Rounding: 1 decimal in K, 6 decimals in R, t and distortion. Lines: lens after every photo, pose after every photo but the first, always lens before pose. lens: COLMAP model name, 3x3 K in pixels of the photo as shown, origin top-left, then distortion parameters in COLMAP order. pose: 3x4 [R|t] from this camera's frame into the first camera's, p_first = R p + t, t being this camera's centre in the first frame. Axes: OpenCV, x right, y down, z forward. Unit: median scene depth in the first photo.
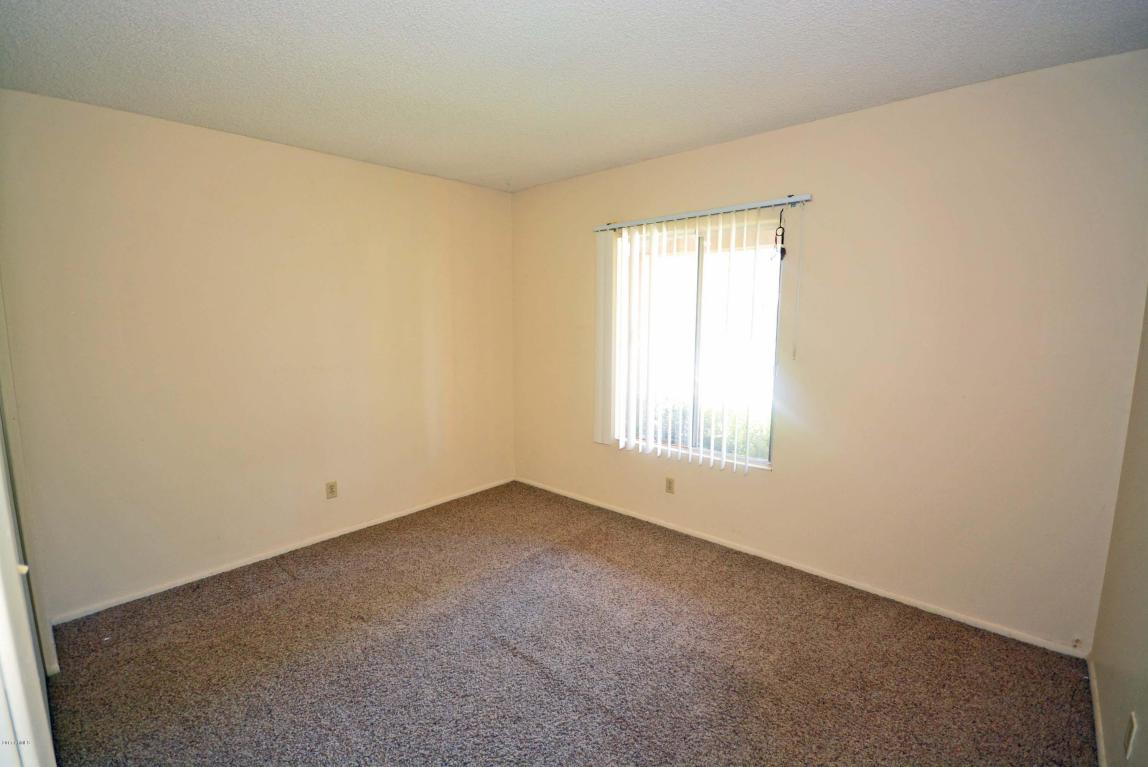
lens RADIAL K [[509.3, 0, 576.9], [0, 509.3, 390.3], [0, 0, 1]] dist [-0.003655, -0.000454]
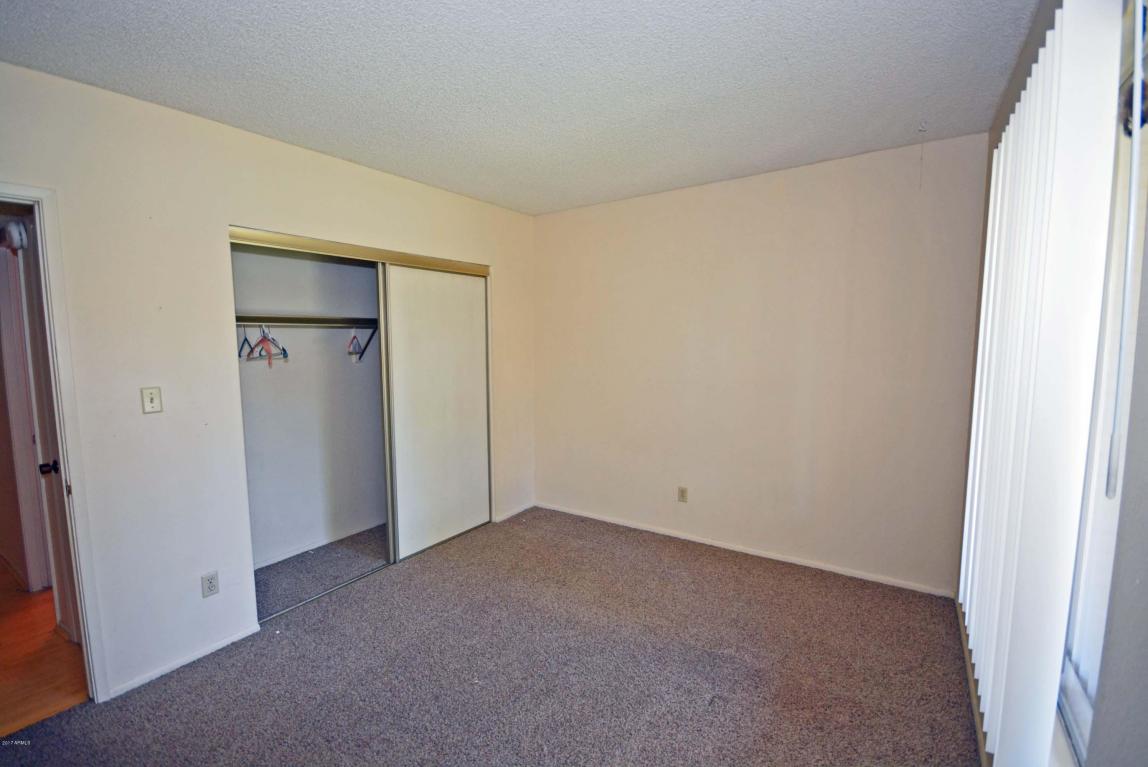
lens RADIAL K [[509.3, 0, 575.9], [0, 509.3, 385.4], [0, 0, 1]] dist [-0.003655, -0.000454]
pose [[0.145410, 0.094986, -0.984801, 0.538666], [-0.137060, 0.987717, 0.075030, -0.084795], [0.979832, 0.124066, 0.156643, 0.584031]]
